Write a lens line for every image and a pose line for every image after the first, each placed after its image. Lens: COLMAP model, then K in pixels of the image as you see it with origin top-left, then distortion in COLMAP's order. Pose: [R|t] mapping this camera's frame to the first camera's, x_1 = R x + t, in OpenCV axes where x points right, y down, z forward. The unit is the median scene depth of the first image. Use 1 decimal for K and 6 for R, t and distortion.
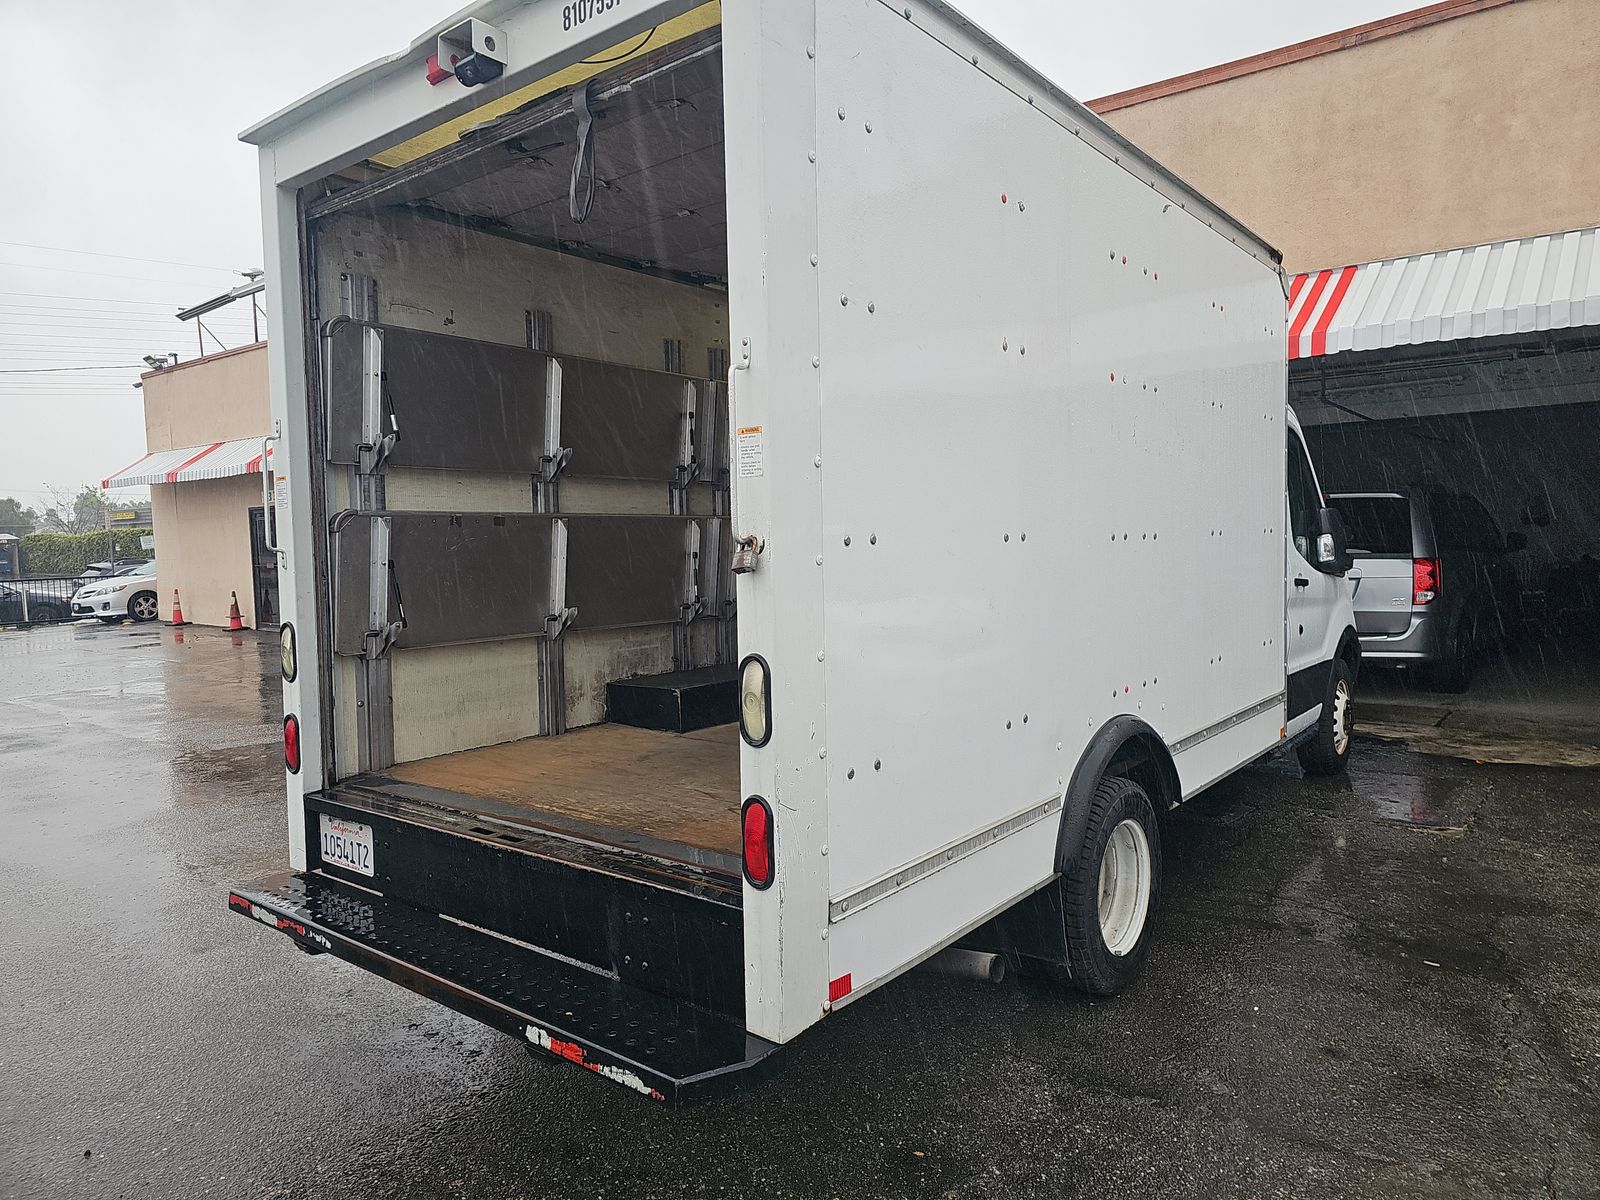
lens RADIAL K [[1052.8, 0, 805.8], [0, 1052.8, 592.2], [0, 0, 1]] dist [0.037983, -0.028938]
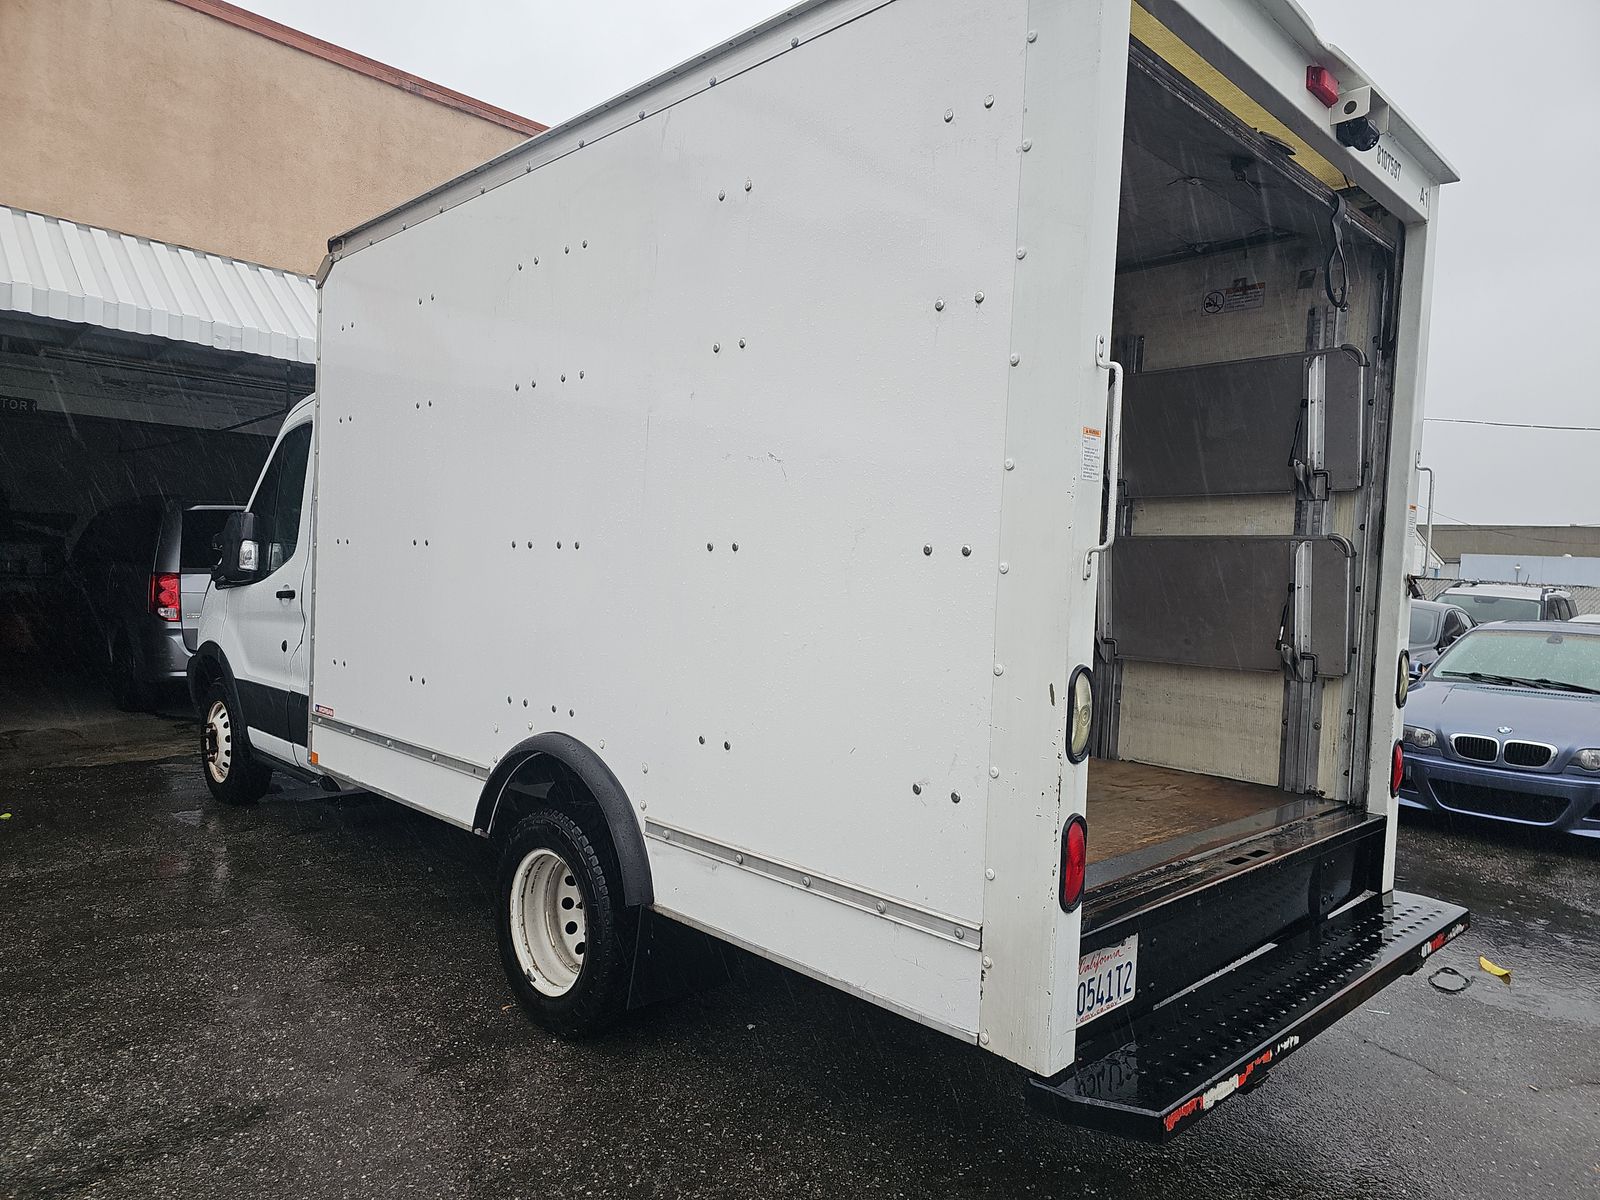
lens RADIAL K [[1052.8, 0, 809.0], [0, 1052.8, 616.4], [0, 0, 1]] dist [0.037983, -0.028938]
pose [[0.119987, -0.013420, 0.992685, -1.188761], [0.003258, 0.999909, 0.013124, -0.009661], [-0.992770, 0.001660, 0.120020, 1.155866]]
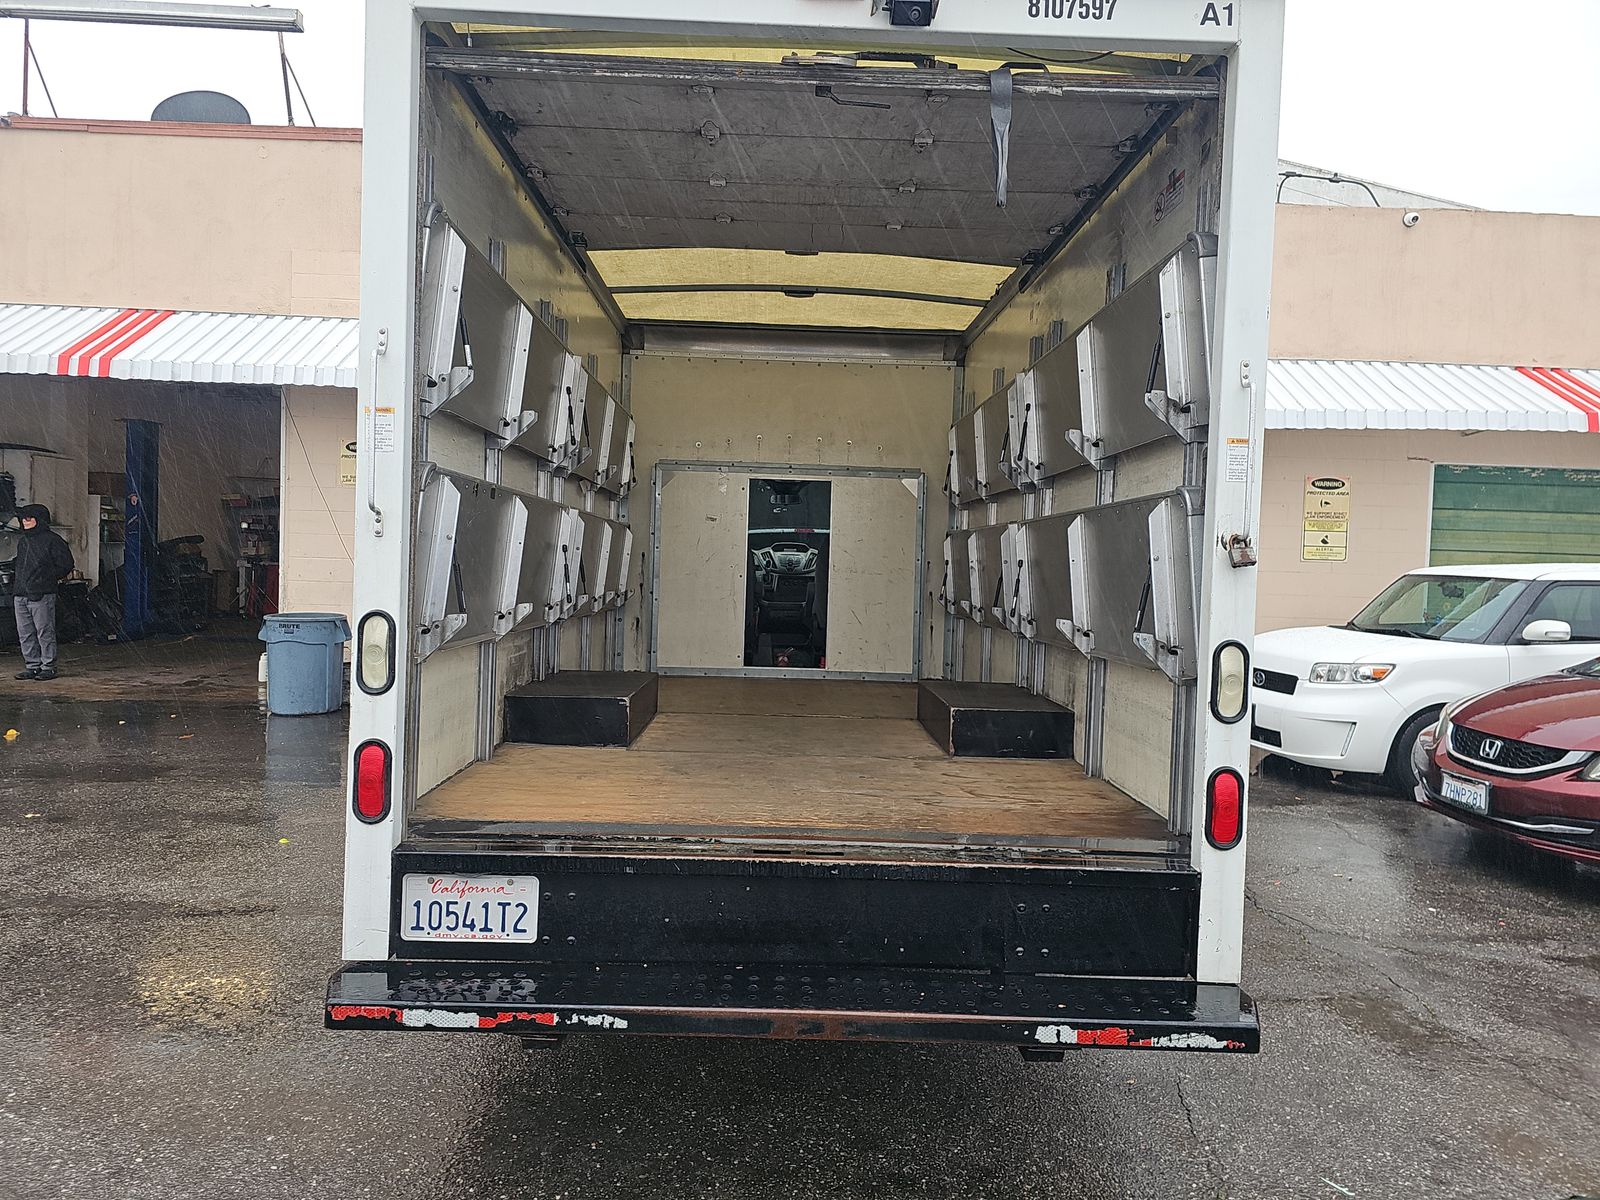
lens RADIAL K [[1052.8, 0, 801.3], [0, 1052.8, 590.2], [0, 0, 1]] dist [0.037983, -0.028938]
pose [[0.770712, 0.032063, 0.636377, -0.769796], [-0.018710, 0.999441, -0.027697, 0.030916], [-0.636909, 0.009440, 0.770881, 0.285404]]
